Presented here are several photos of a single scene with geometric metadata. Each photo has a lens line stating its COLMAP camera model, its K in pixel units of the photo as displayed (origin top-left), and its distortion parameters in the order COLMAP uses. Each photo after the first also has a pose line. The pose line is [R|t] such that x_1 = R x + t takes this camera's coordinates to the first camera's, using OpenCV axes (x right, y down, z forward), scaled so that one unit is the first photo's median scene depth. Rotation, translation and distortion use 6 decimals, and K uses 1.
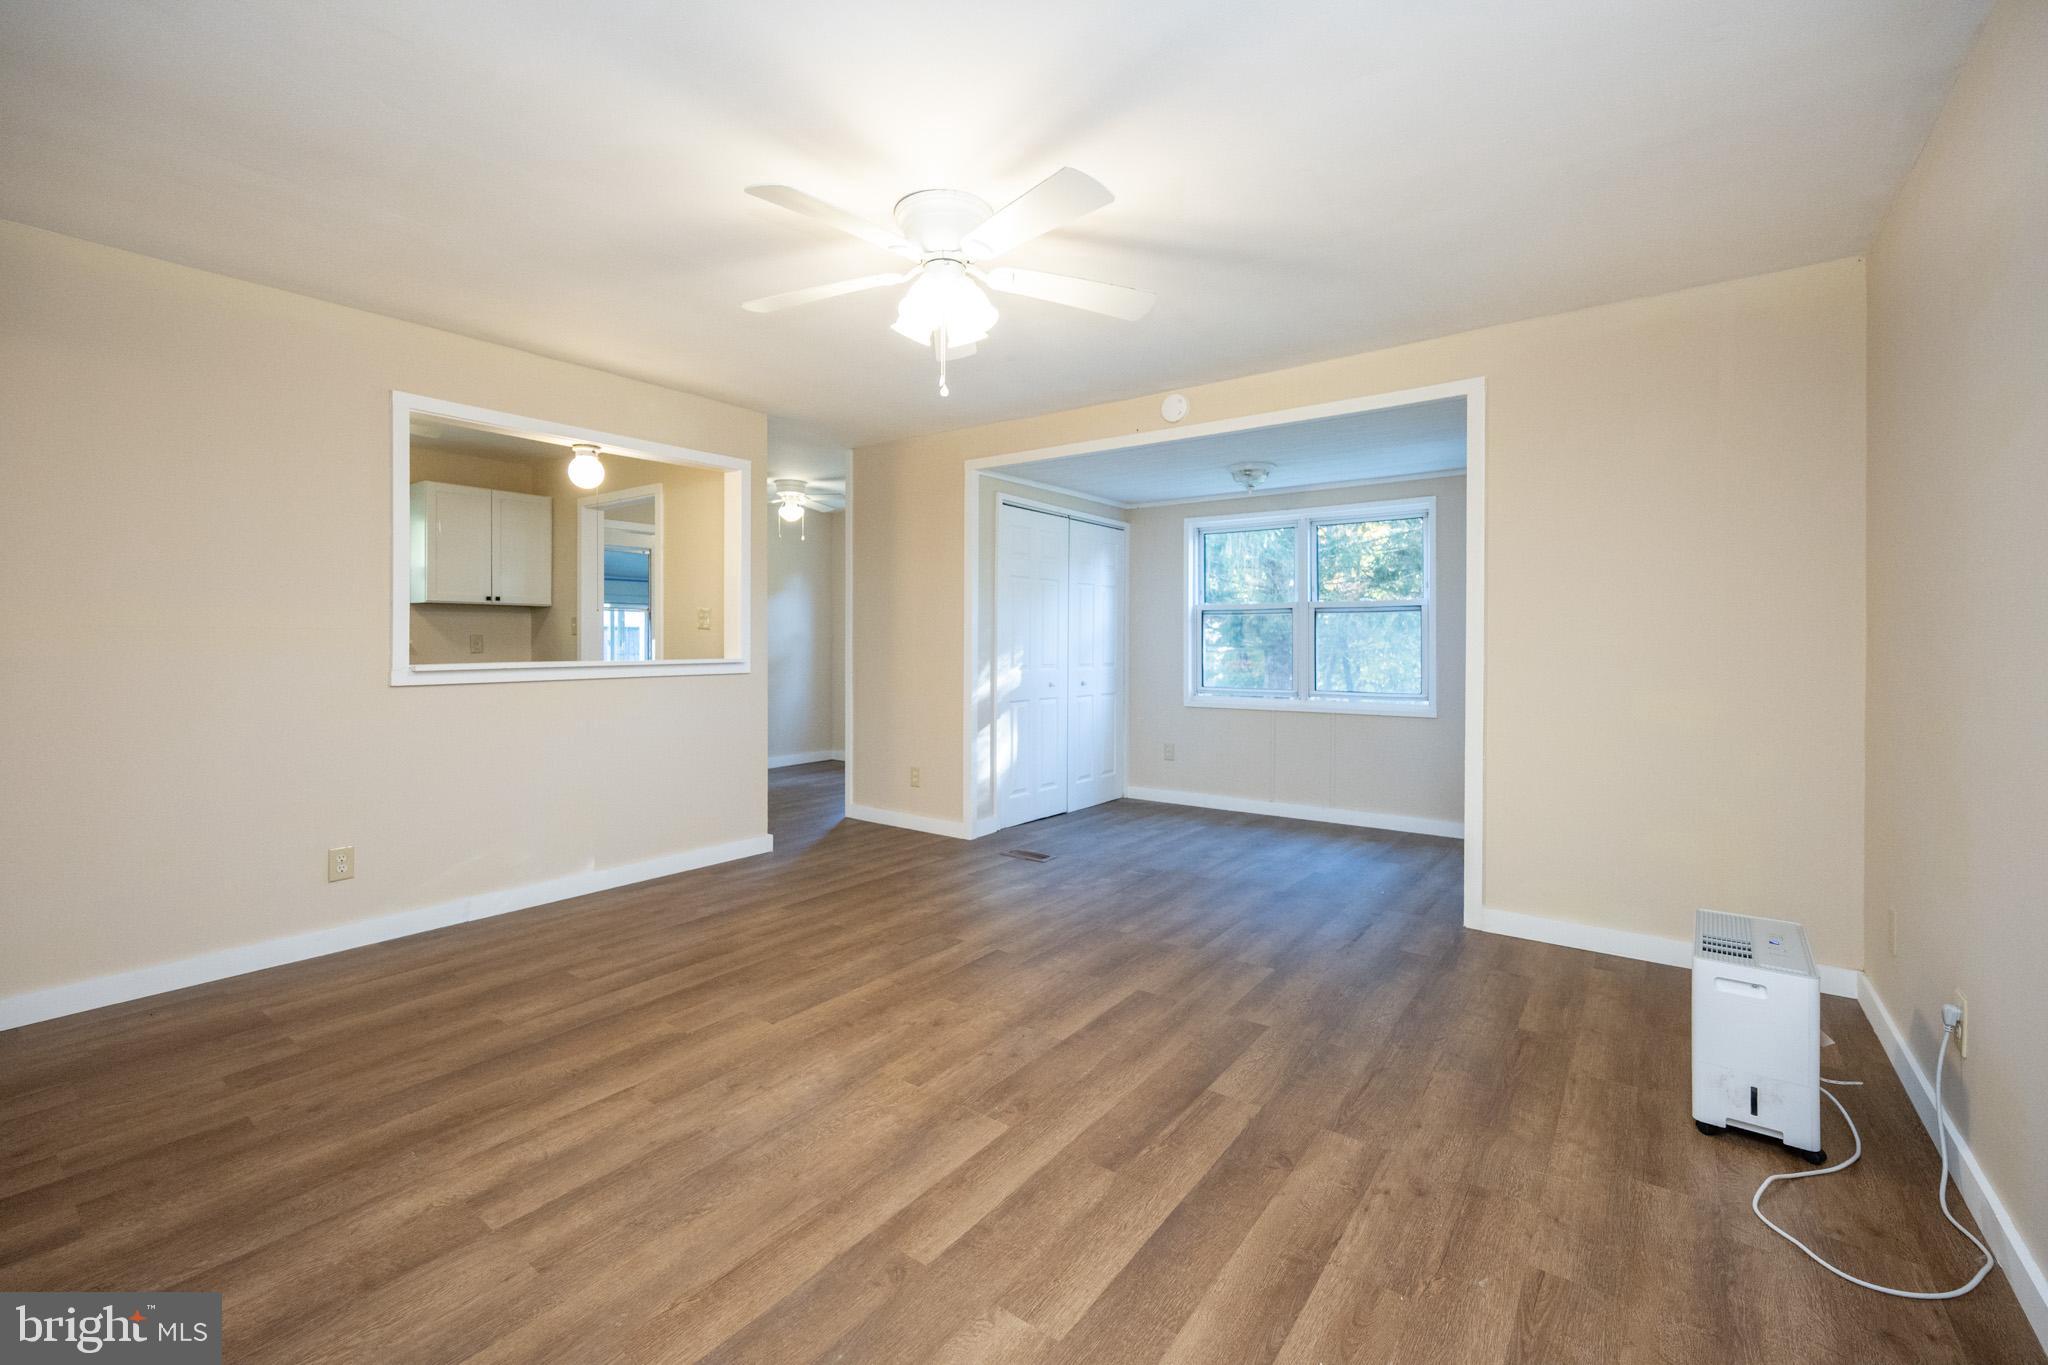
lens RADIAL K [[859.3, 0, 1004.9], [0, 859.3, 638.0], [0, 0, 1]] dist [0.000366, -0.000325]
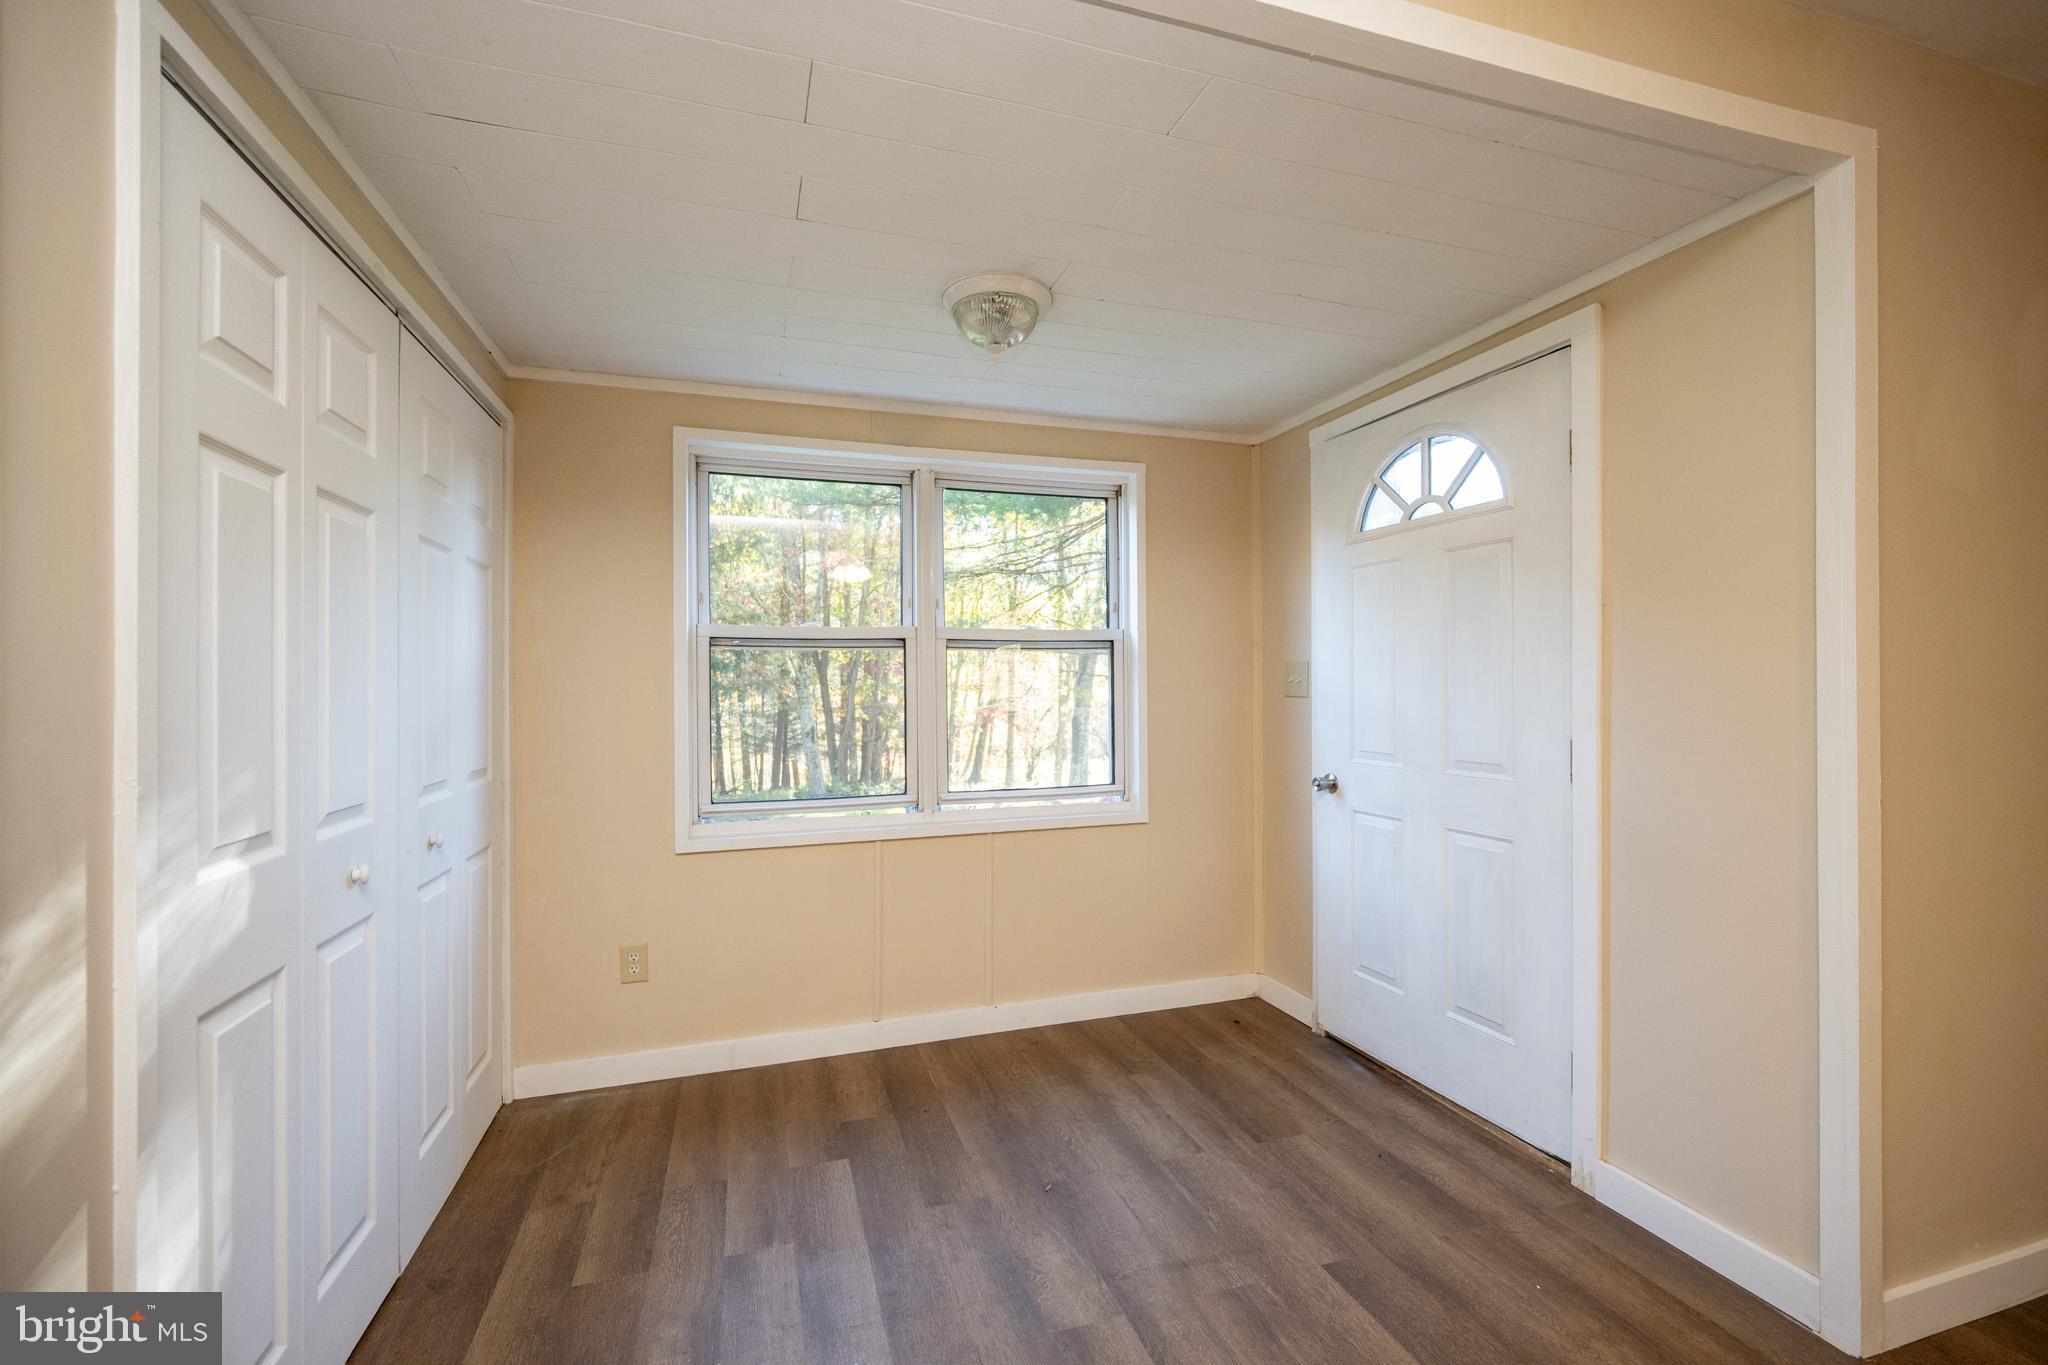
lens RADIAL K [[855.9, 0, 1020.4], [0, 855.9, 674.6], [0, 0, 1]] dist [-0.001705, -0.000175]
pose [[0.570696, 0.000977, 0.821161, -0.122186], [0.006128, 0.999966, -0.005449, -0.022617], [-0.821138, 0.008142, 0.570671, 1.531594]]
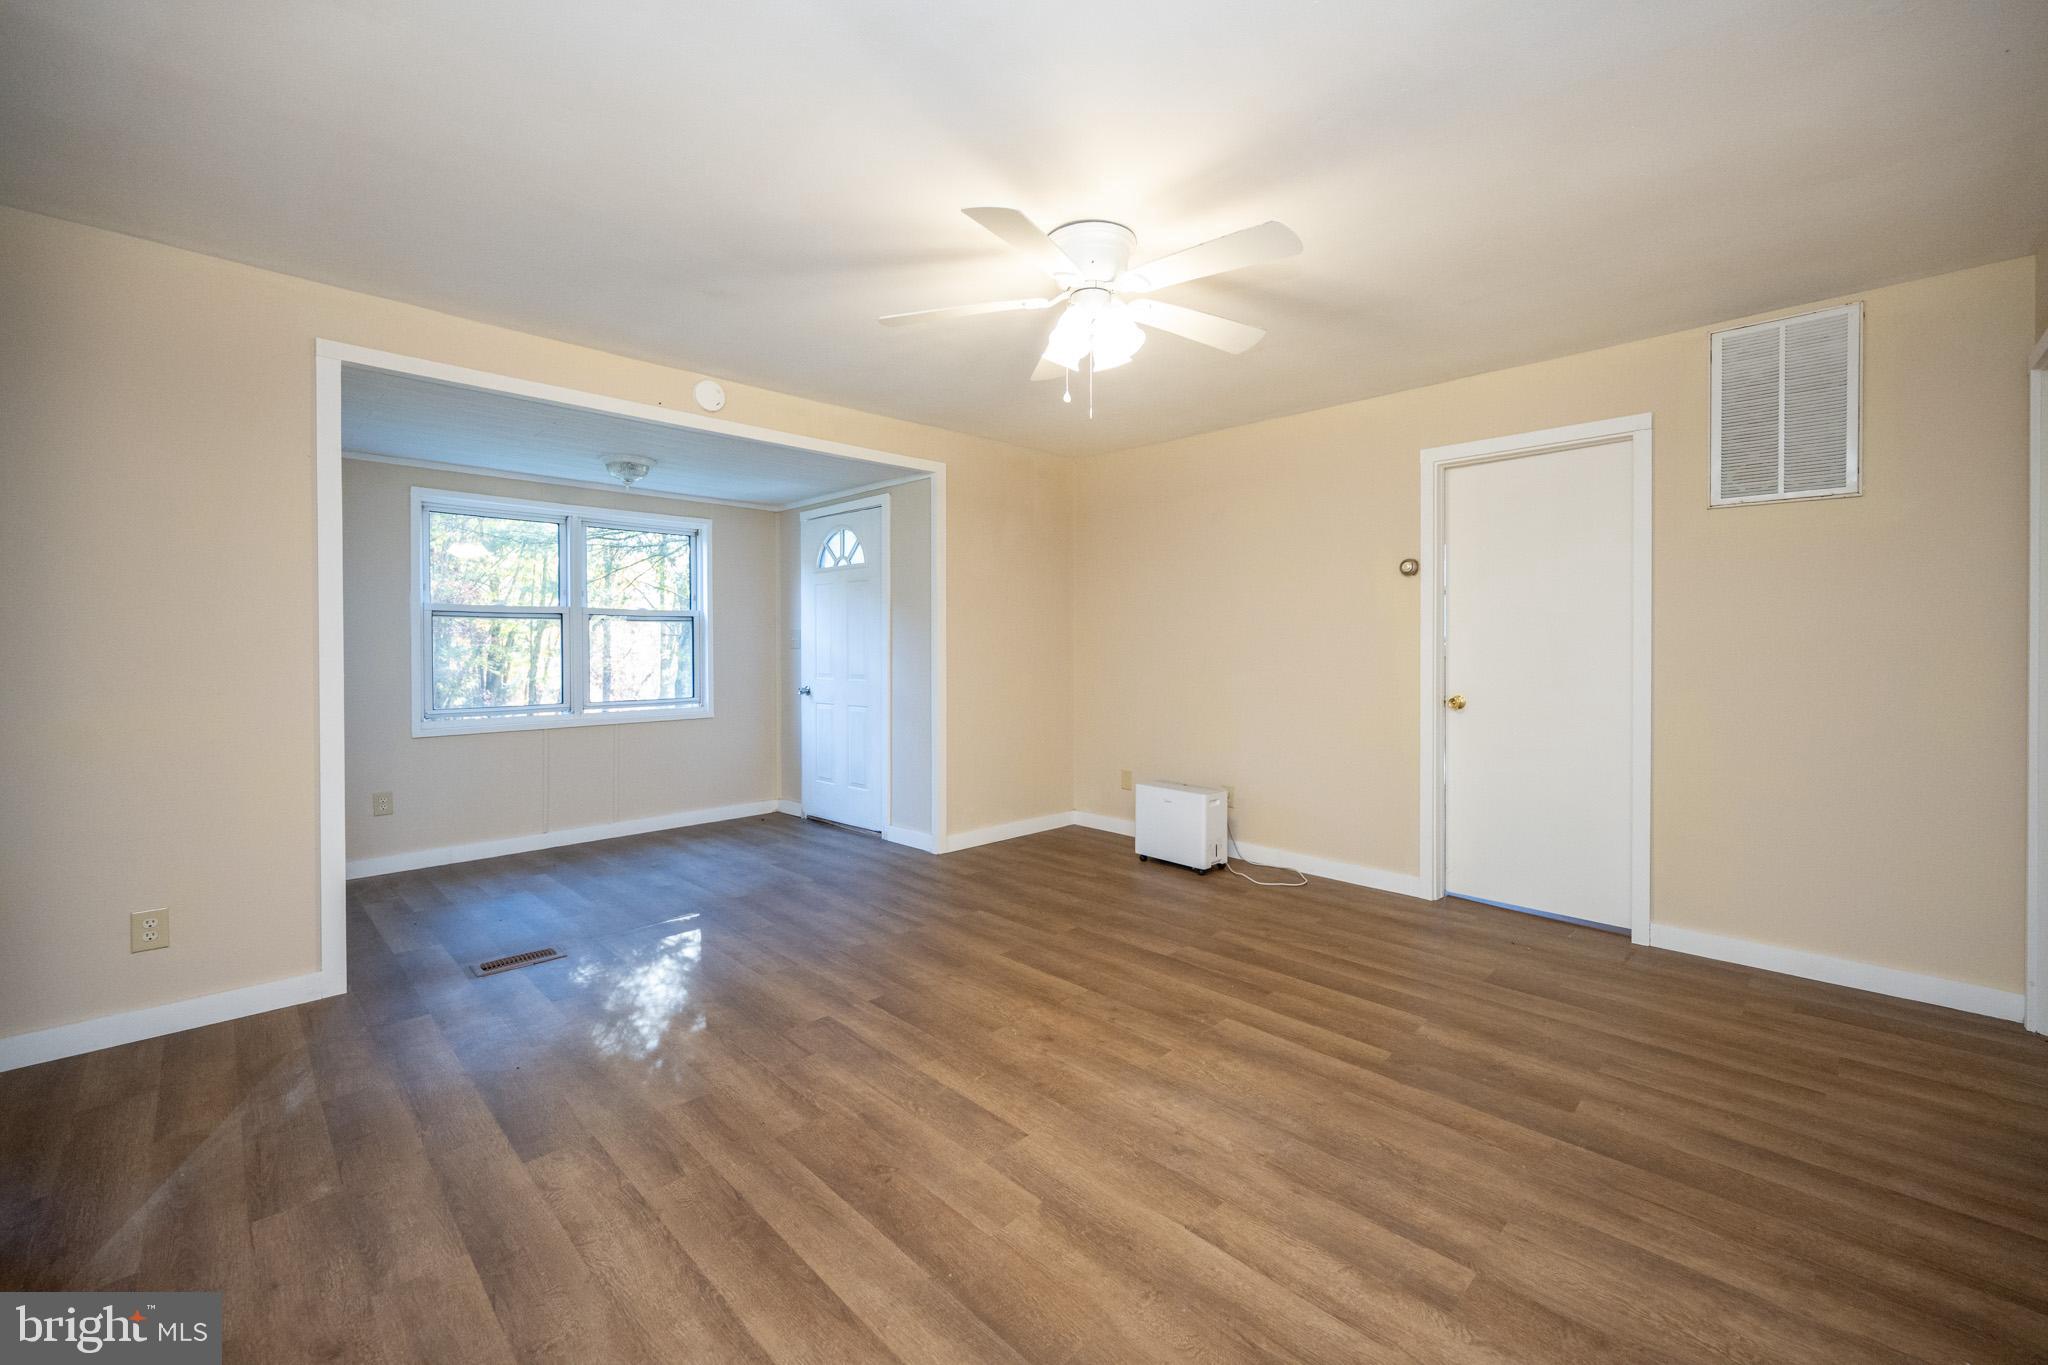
lens RADIAL K [[823.2, 0, 1031.8], [0, 823.2, 651.6], [0, 0, 1]] dist [0.000642, 0.000020]
pose [[0.138703, -0.008976, 0.990293, -1.069055], [-0.001779, 0.999955, 0.009312, -0.007184], [-0.990332, -0.003053, 0.138681, 0.931828]]
